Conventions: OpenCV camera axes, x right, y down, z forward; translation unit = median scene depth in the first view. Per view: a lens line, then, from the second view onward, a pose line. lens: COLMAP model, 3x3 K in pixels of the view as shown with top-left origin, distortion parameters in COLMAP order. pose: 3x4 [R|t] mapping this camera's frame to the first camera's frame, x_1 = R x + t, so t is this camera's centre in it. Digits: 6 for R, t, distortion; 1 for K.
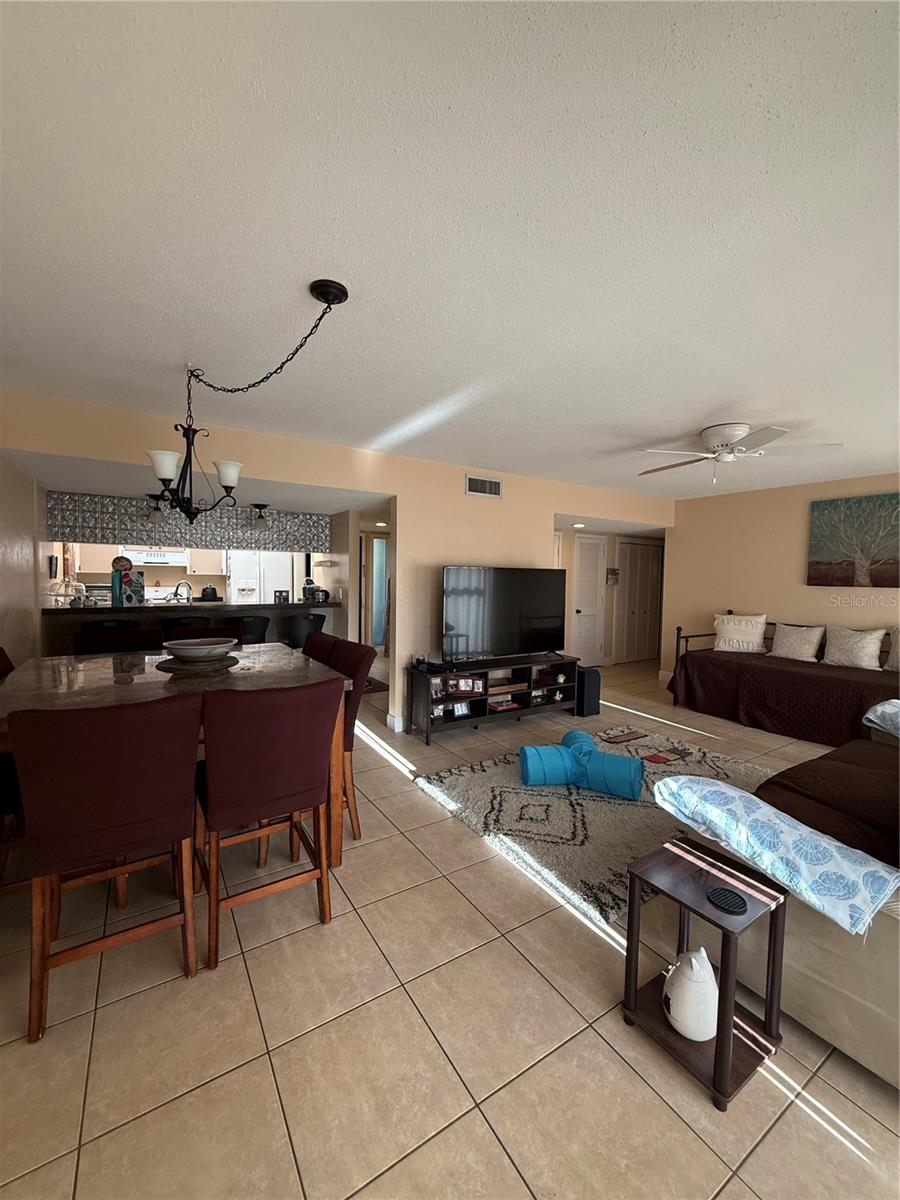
lens RADIAL K [[478.8, 0, 451.5], [0, 478.8, 598.3], [0, 0, 1]] dist [0.001727, -0.001009]
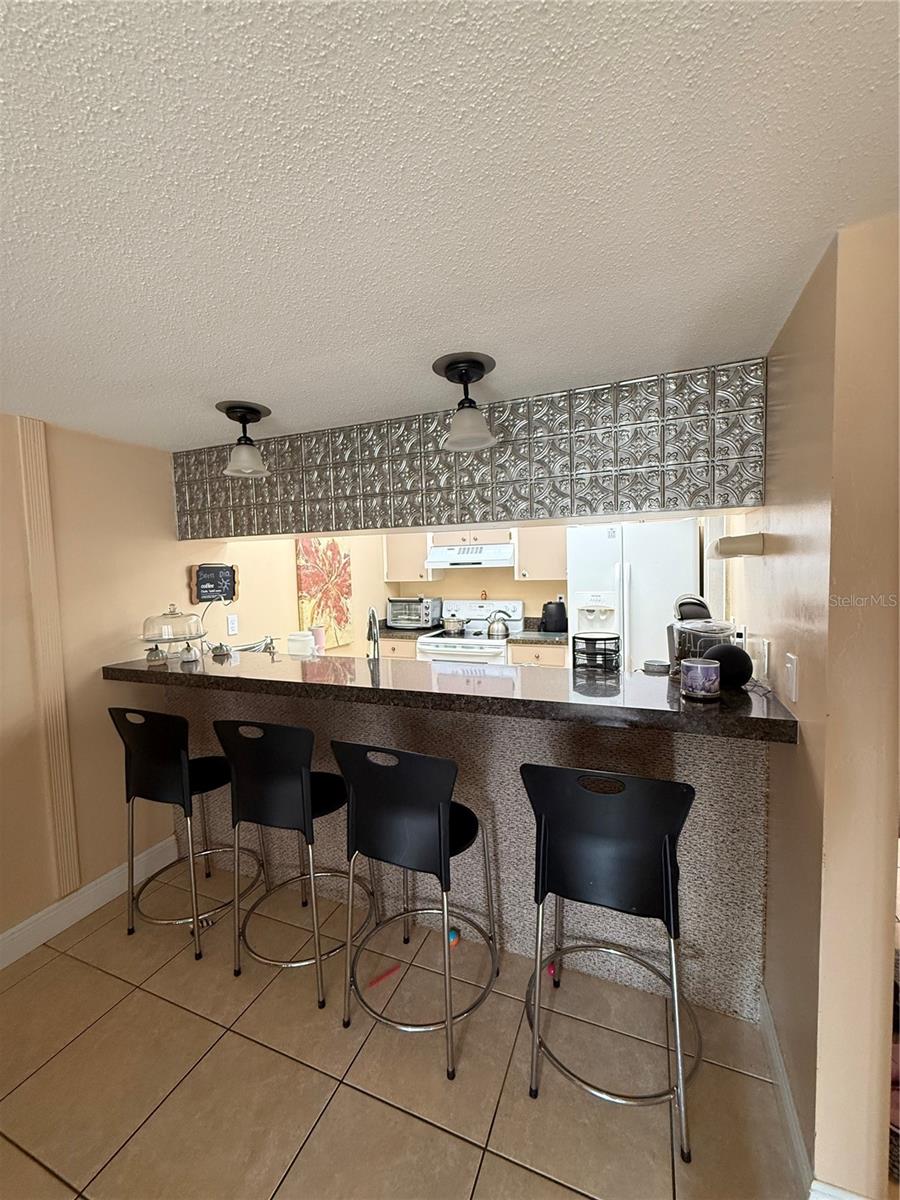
lens RADIAL K [[478.8, 0, 449.9], [0, 478.8, 599.4], [0, 0, 1]] dist [0.001727, -0.001009]
pose [[0.565023, 0.023012, -0.824754, -0.217449], [-0.005108, 0.999689, 0.024393, -0.079257], [0.825059, -0.009570, 0.564965, 1.178407]]
